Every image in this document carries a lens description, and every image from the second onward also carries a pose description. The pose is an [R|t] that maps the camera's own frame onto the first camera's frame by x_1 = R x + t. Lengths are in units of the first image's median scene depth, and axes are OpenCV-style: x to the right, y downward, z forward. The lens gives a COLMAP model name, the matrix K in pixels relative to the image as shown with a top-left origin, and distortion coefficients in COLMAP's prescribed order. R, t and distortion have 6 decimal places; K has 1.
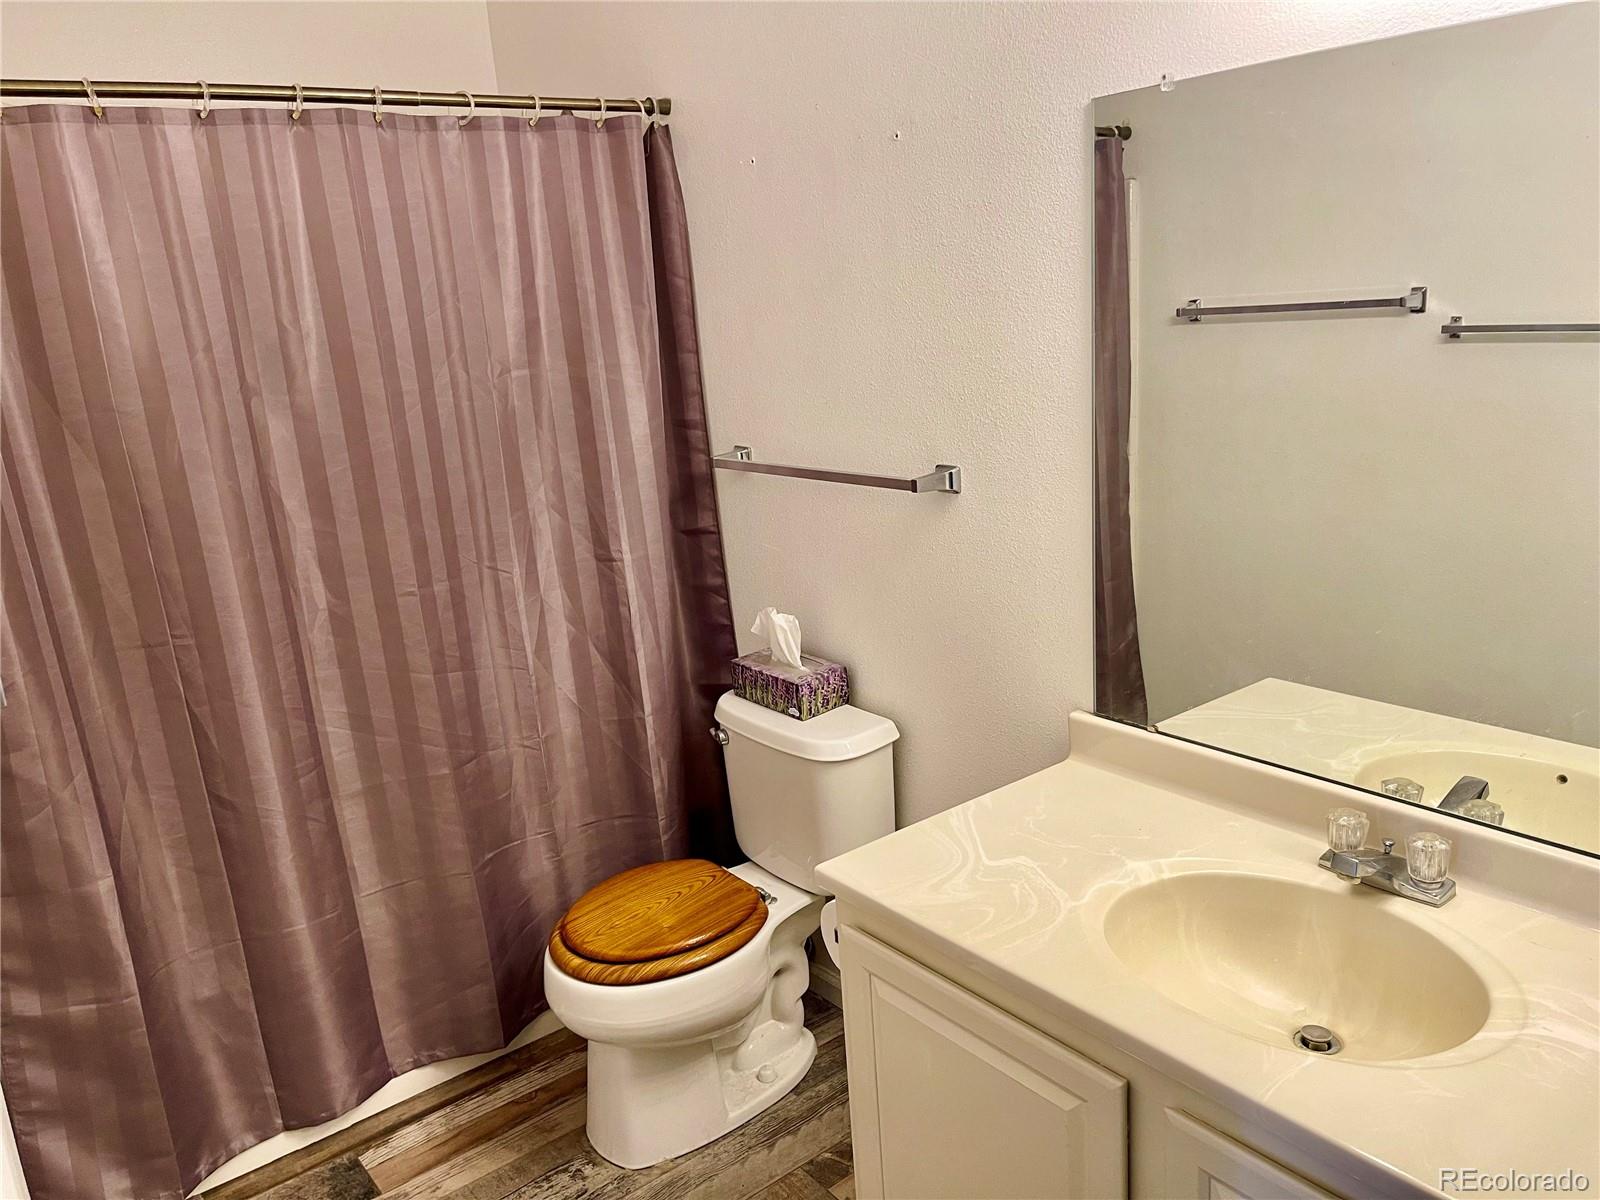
lens RADIAL K [[1238.8, 0, 806.9], [0, 1238.8, 598.8], [0, 0, 1]] dist [0.037735, -0.033084]
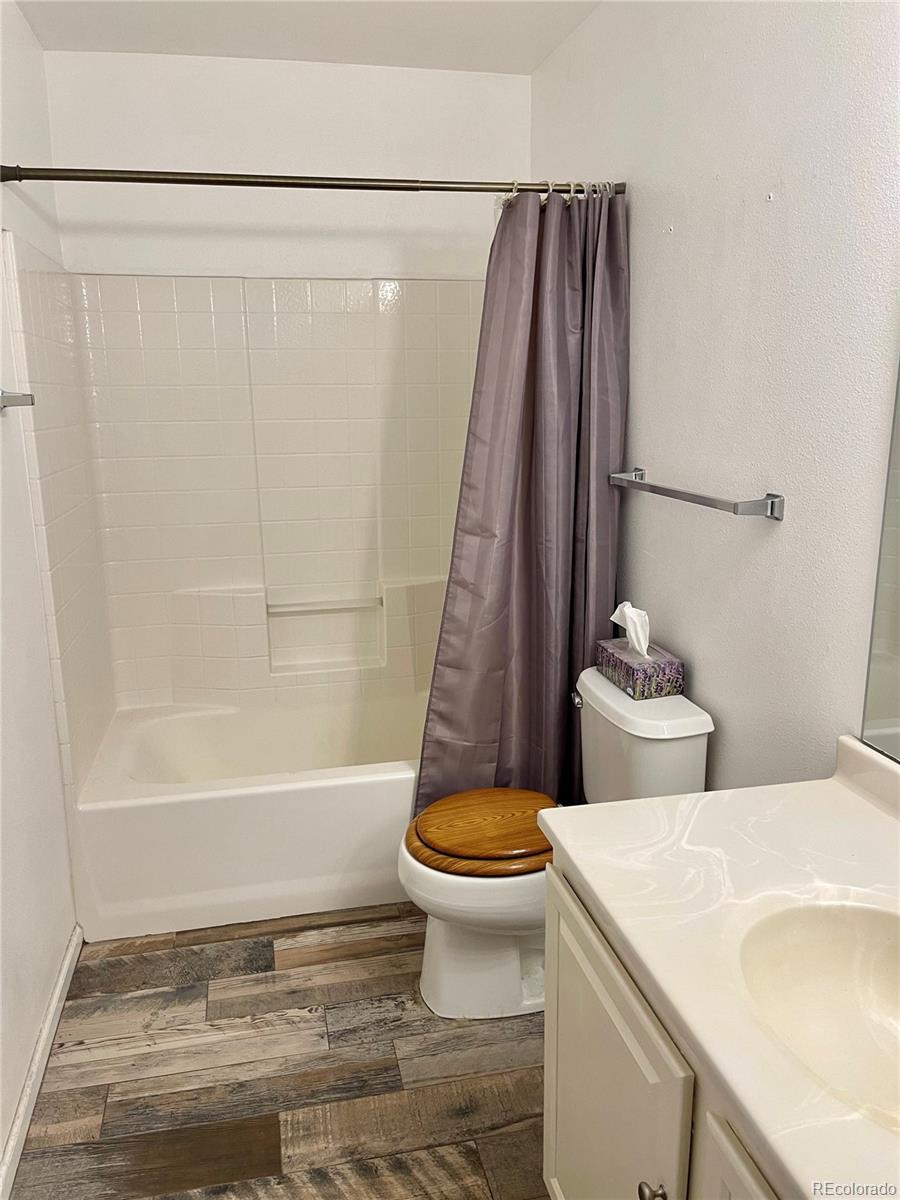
lens RADIAL K [[929.1, 0, 445.3], [0, 929.1, 598.2], [0, 0, 1]] dist [0.037735, -0.033084]
pose [[0.890770, 0.152516, -0.428097, 0.203824], [-0.154449, 0.987531, 0.030451, 0.003330], [0.427404, 0.038994, 0.903220, 0.114447]]
